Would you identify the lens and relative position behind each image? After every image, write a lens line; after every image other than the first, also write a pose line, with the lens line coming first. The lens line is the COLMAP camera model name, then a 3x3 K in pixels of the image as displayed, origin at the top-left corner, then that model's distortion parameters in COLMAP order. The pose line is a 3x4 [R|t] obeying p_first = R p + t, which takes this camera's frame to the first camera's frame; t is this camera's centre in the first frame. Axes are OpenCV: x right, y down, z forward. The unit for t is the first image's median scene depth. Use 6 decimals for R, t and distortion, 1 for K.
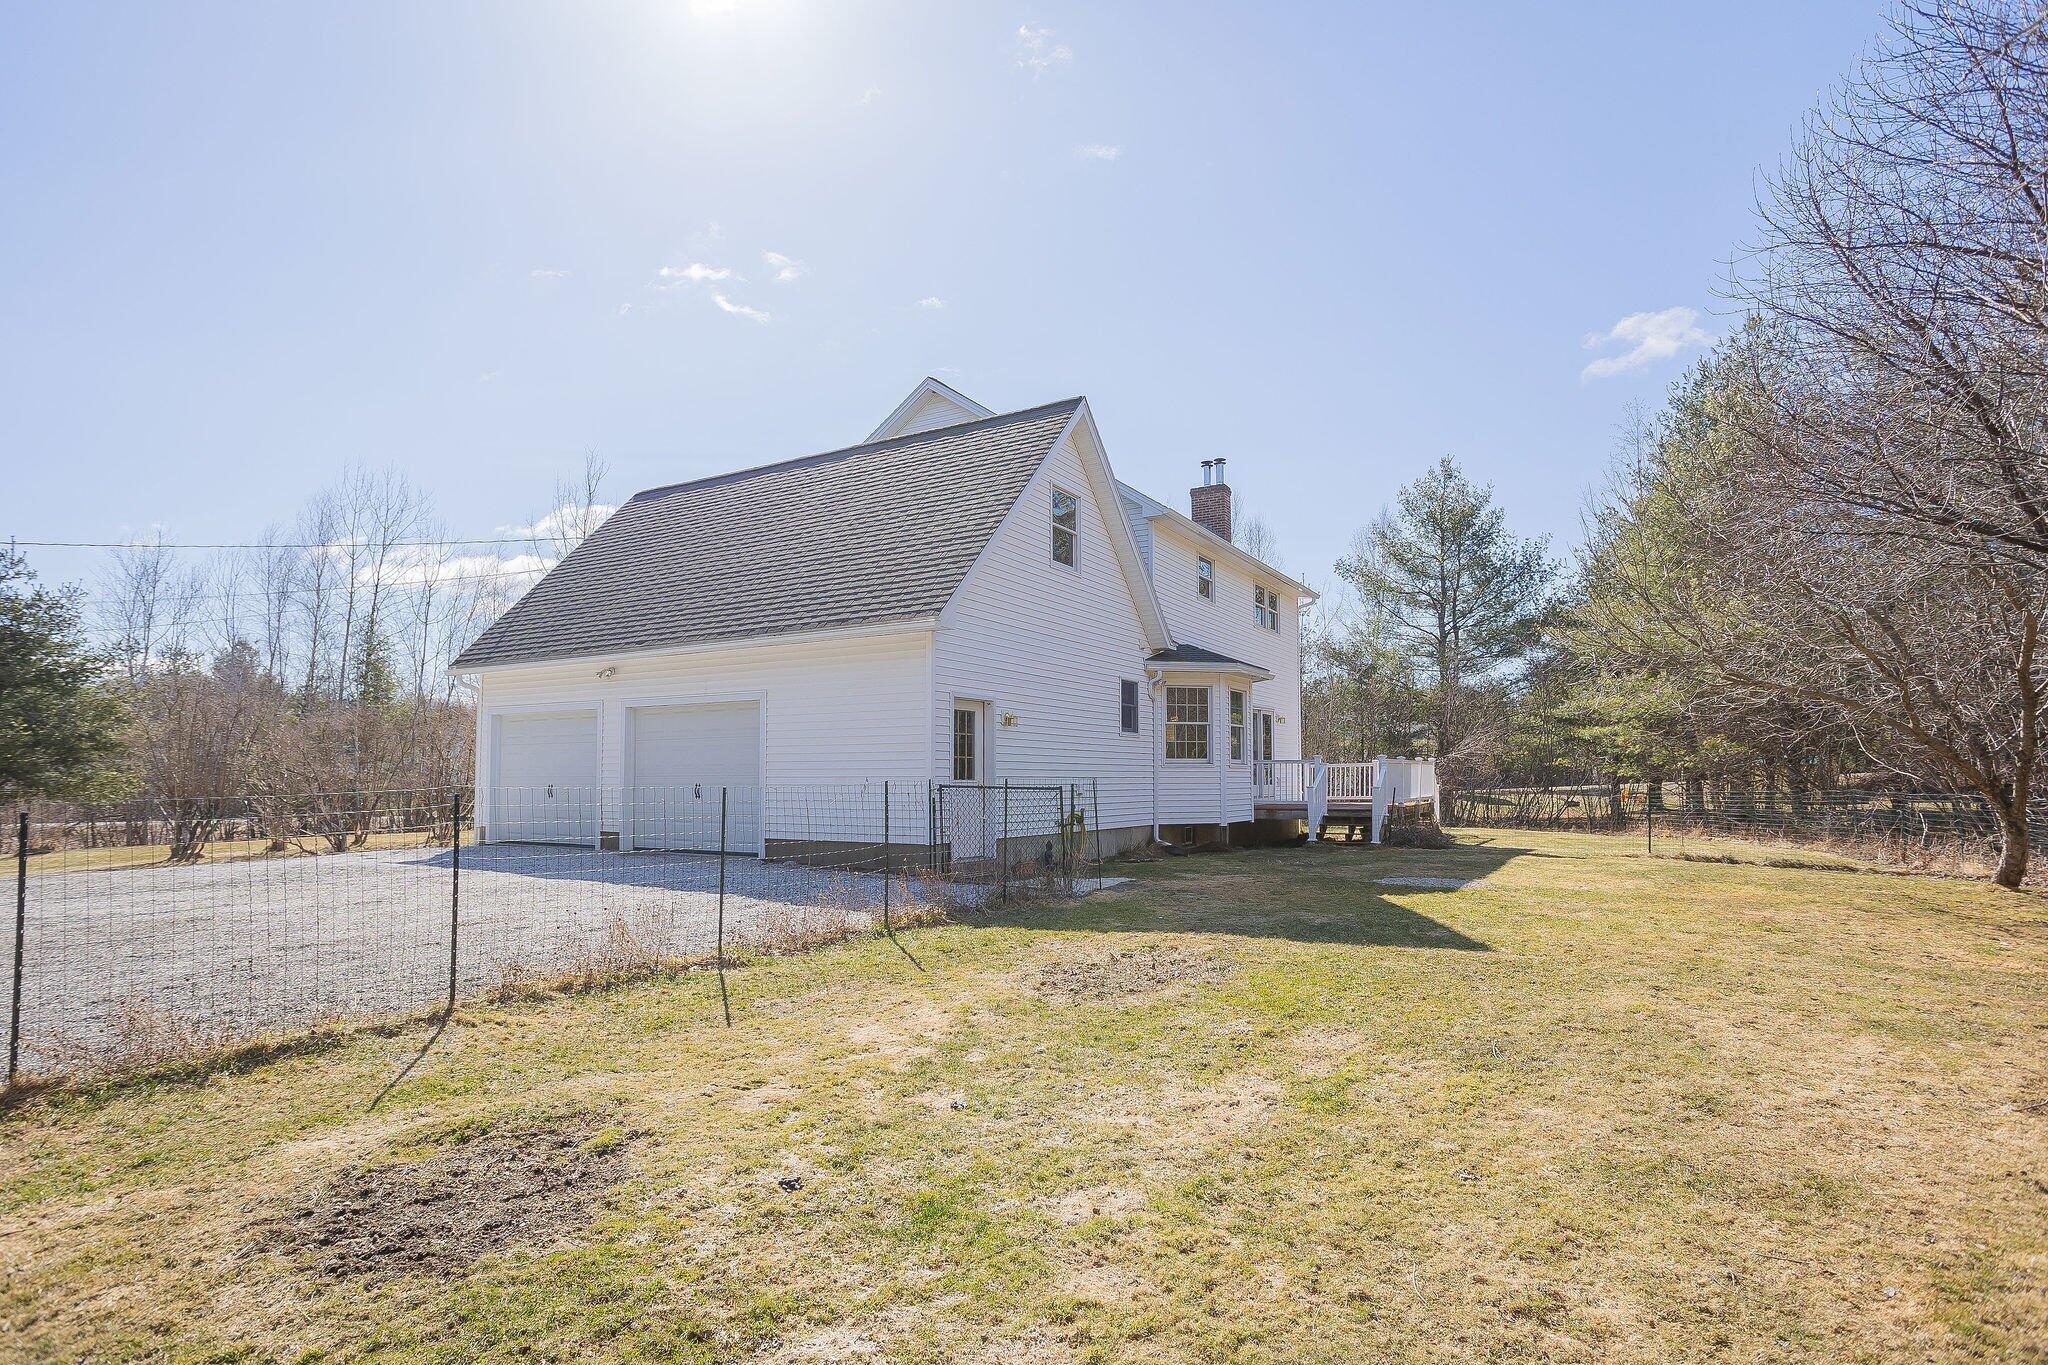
lens RADIAL K [[996.5, 0, 1024.6], [0, 996.5, 686.2], [0, 0, 1]] dist [0.006416, 0.009345]
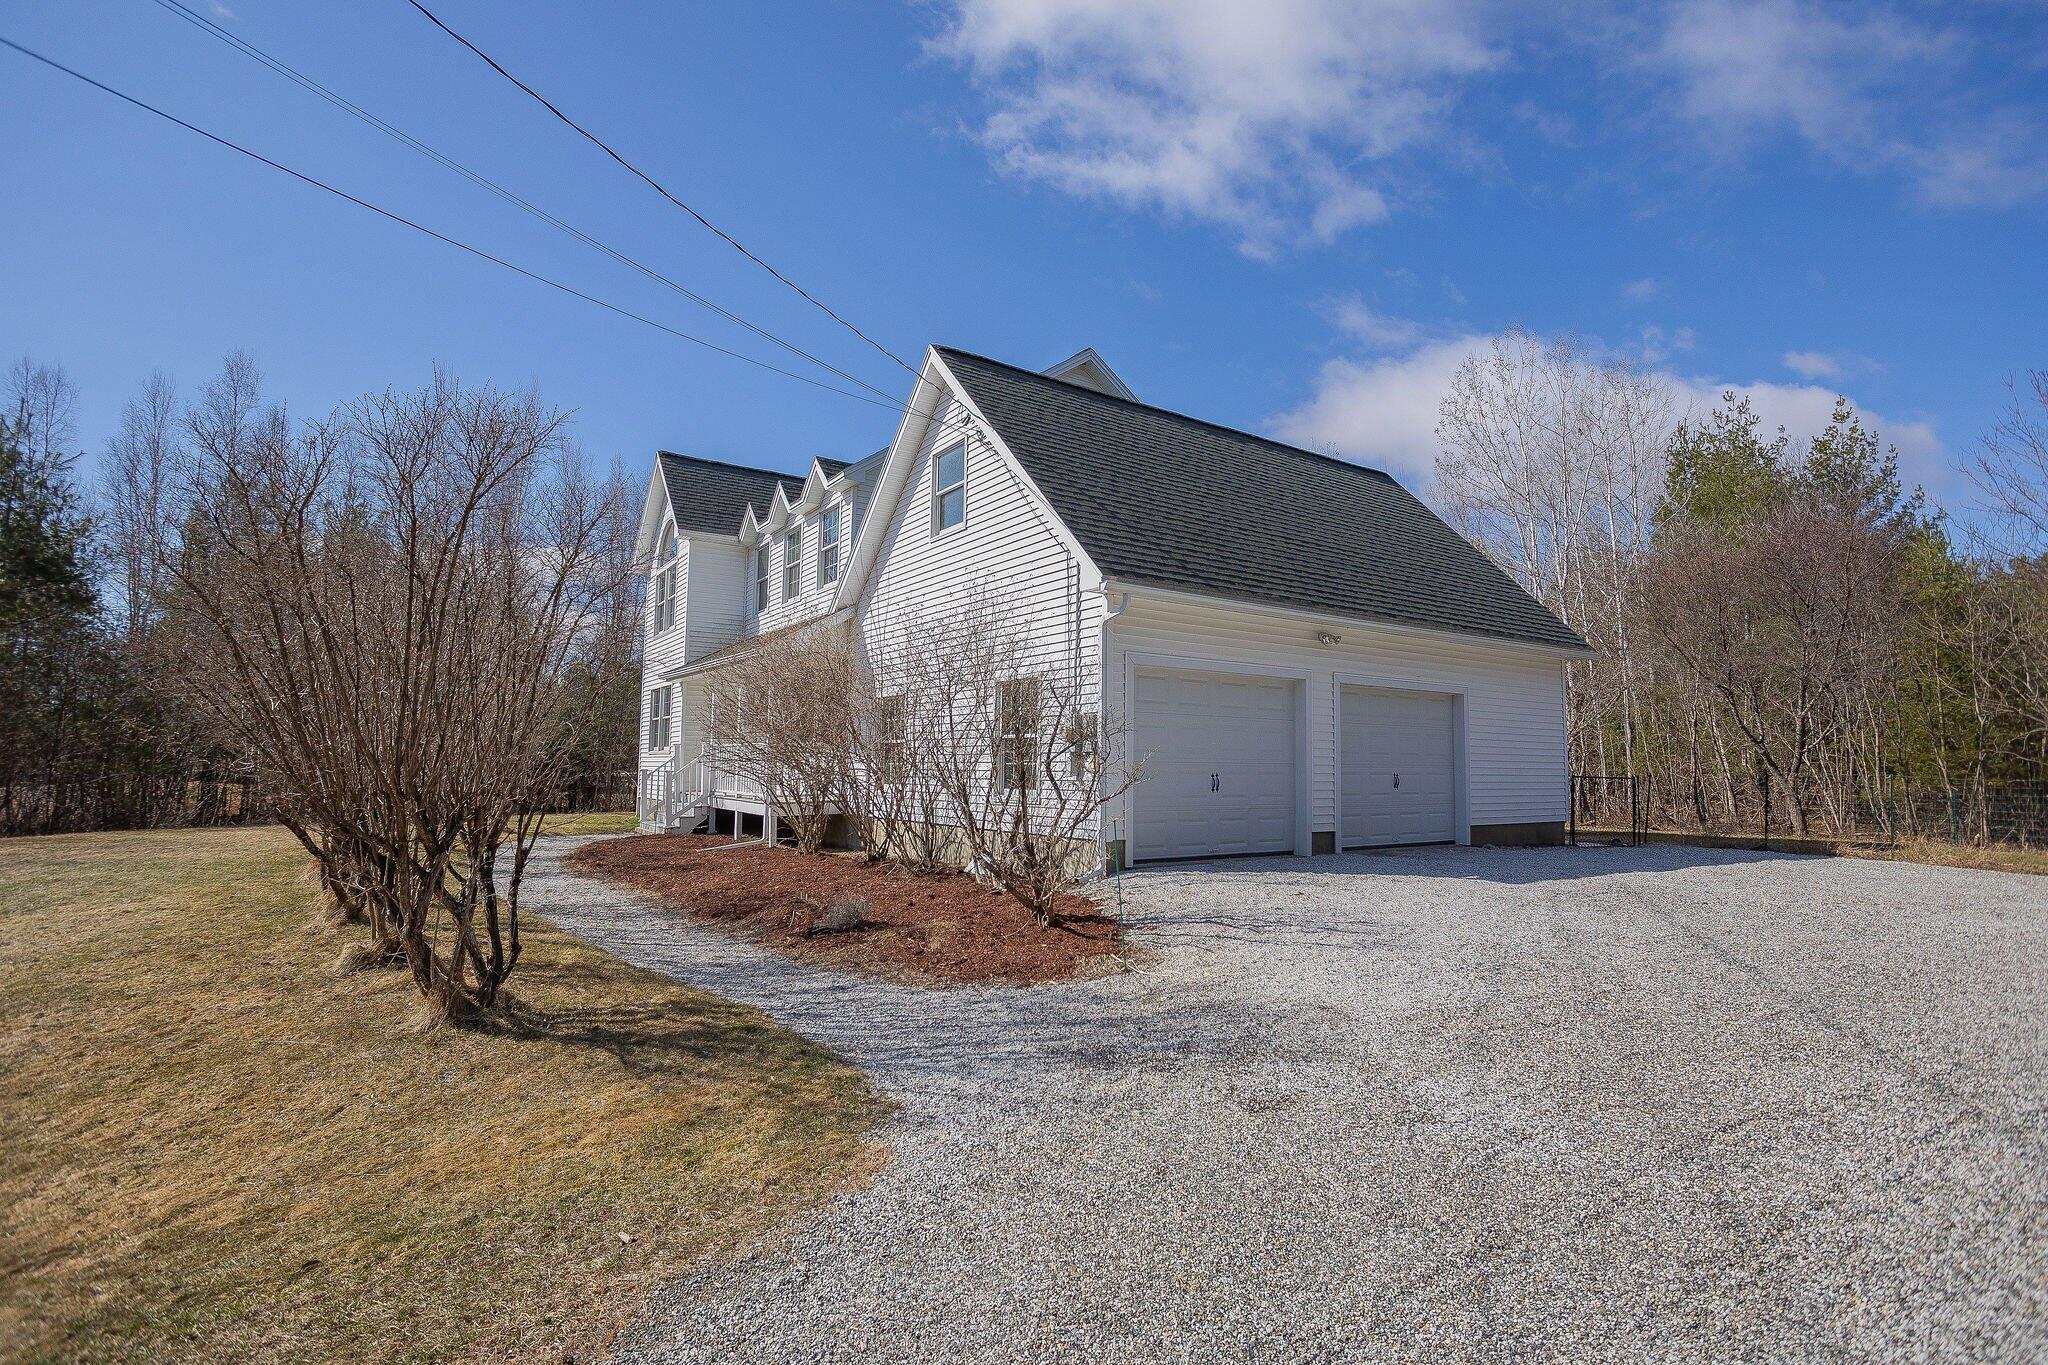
lens RADIAL K [[996.5, 0, 1031.1], [0, 996.5, 684.2], [0, 0, 1]] dist [0.006416, 0.009345]
pose [[0.402343, 0.086098, 0.911431, -1.256930], [-0.100365, 0.993715, -0.049566, 0.090074], [-0.909971, -0.071534, 0.408456, 0.880569]]
